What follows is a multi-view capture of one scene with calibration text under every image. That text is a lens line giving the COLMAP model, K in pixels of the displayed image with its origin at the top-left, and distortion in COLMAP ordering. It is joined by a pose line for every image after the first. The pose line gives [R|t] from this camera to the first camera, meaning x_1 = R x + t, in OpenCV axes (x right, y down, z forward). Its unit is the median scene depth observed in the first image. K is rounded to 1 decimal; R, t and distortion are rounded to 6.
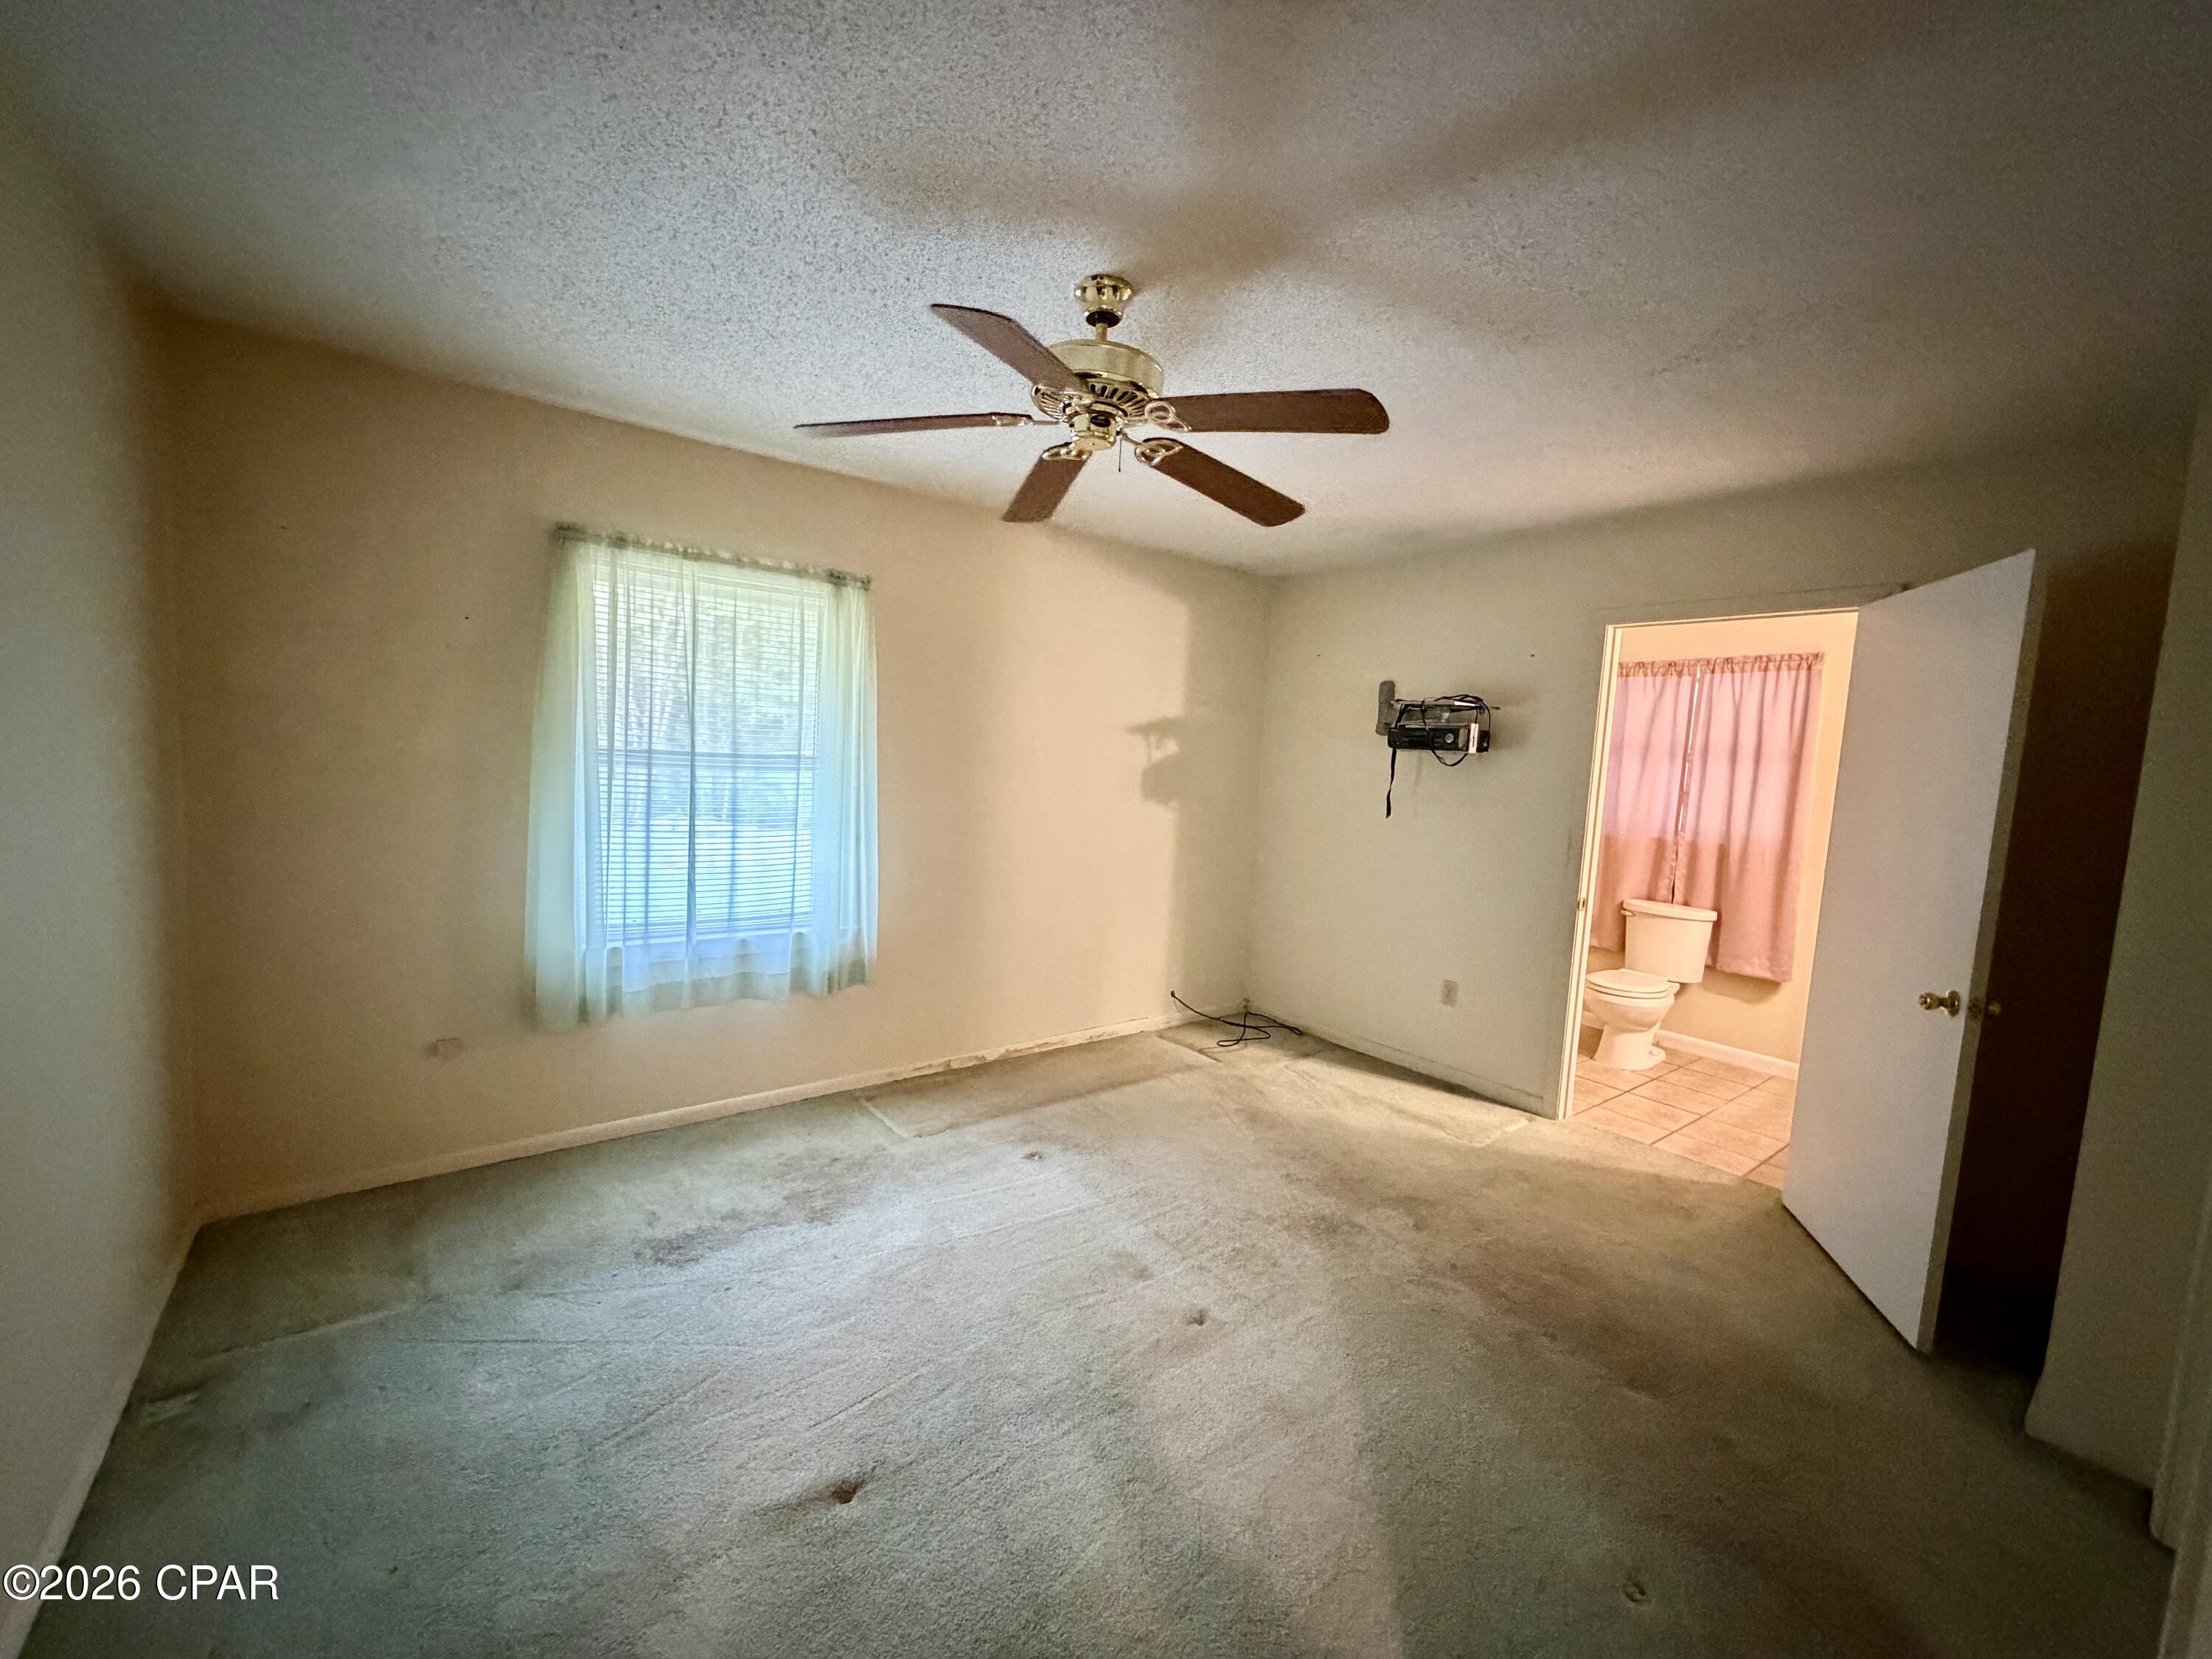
lens RADIAL K [[882.6, 0, 1099.8], [0, 882.6, 830.2], [0, 0, 1]] dist [0.000770, -0.000275]
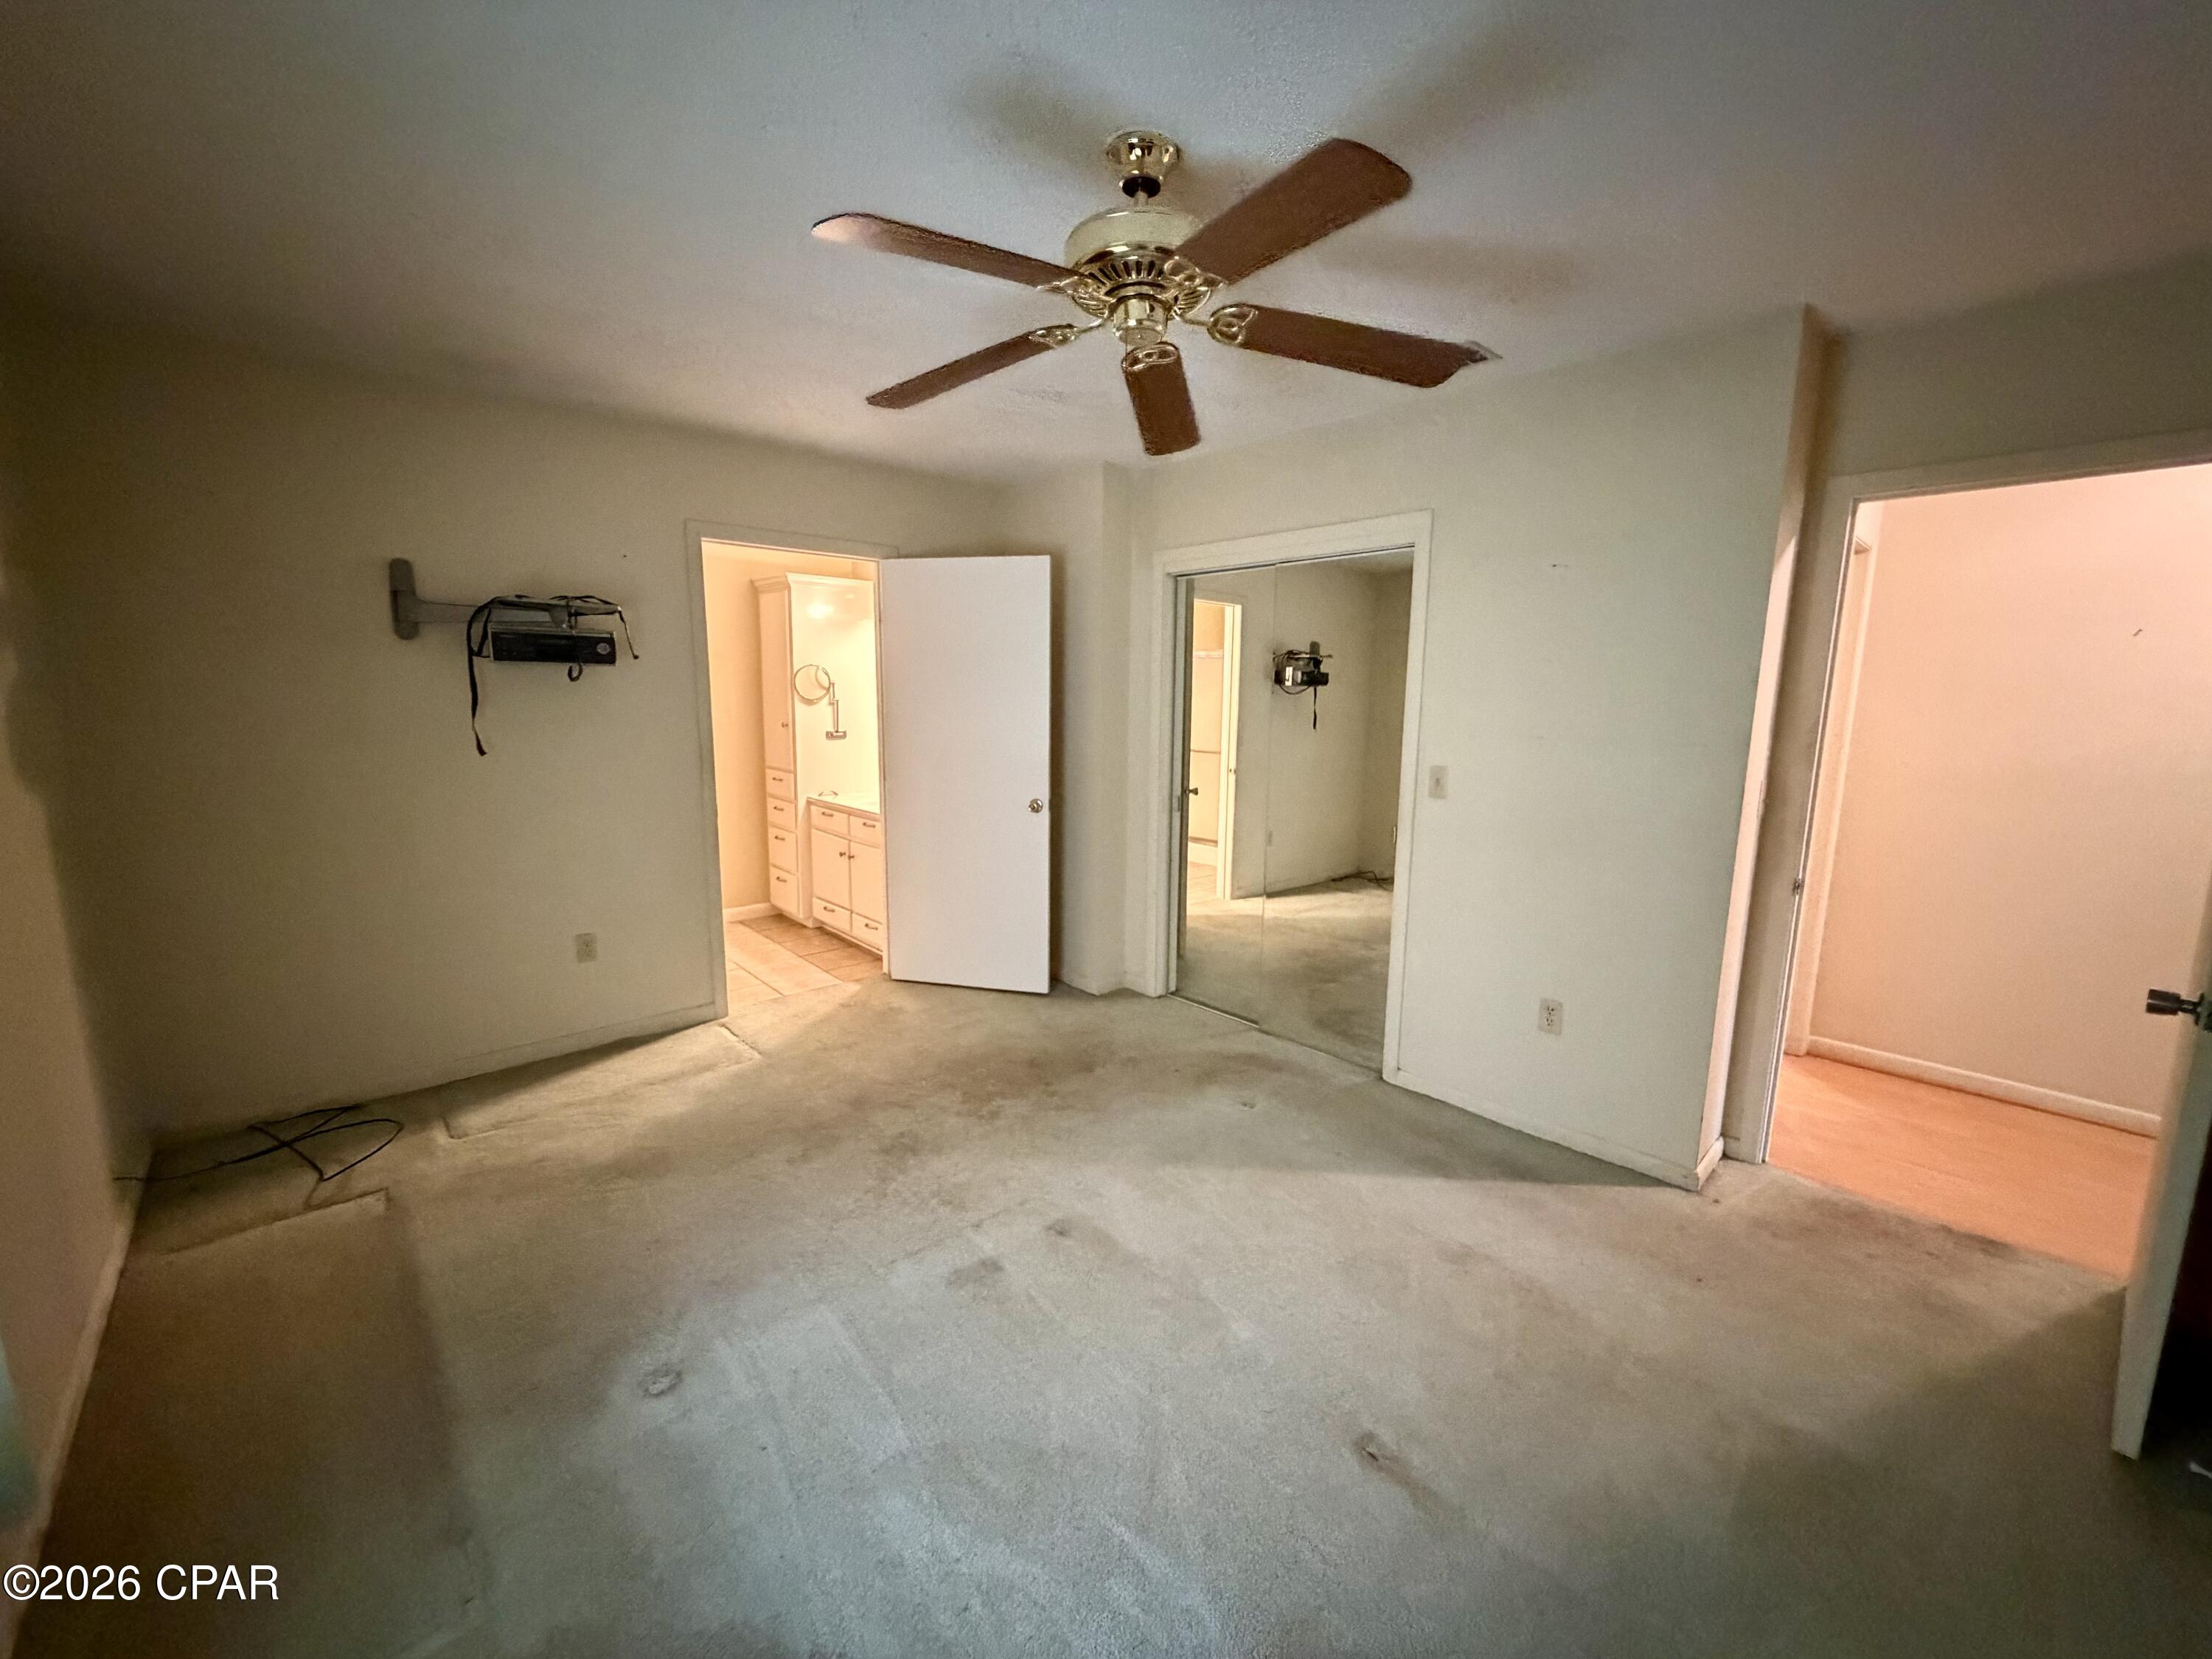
lens RADIAL K [[882.6, 0, 1099.8], [0, 882.6, 830.2], [0, 0, 1]] dist [0.000770, -0.000275]
pose [[-0.090595, -0.203690, 0.974835, -0.534977], [0.068789, 0.975242, 0.210168, -0.084872], [-0.993509, 0.086098, -0.074340, 0.644943]]
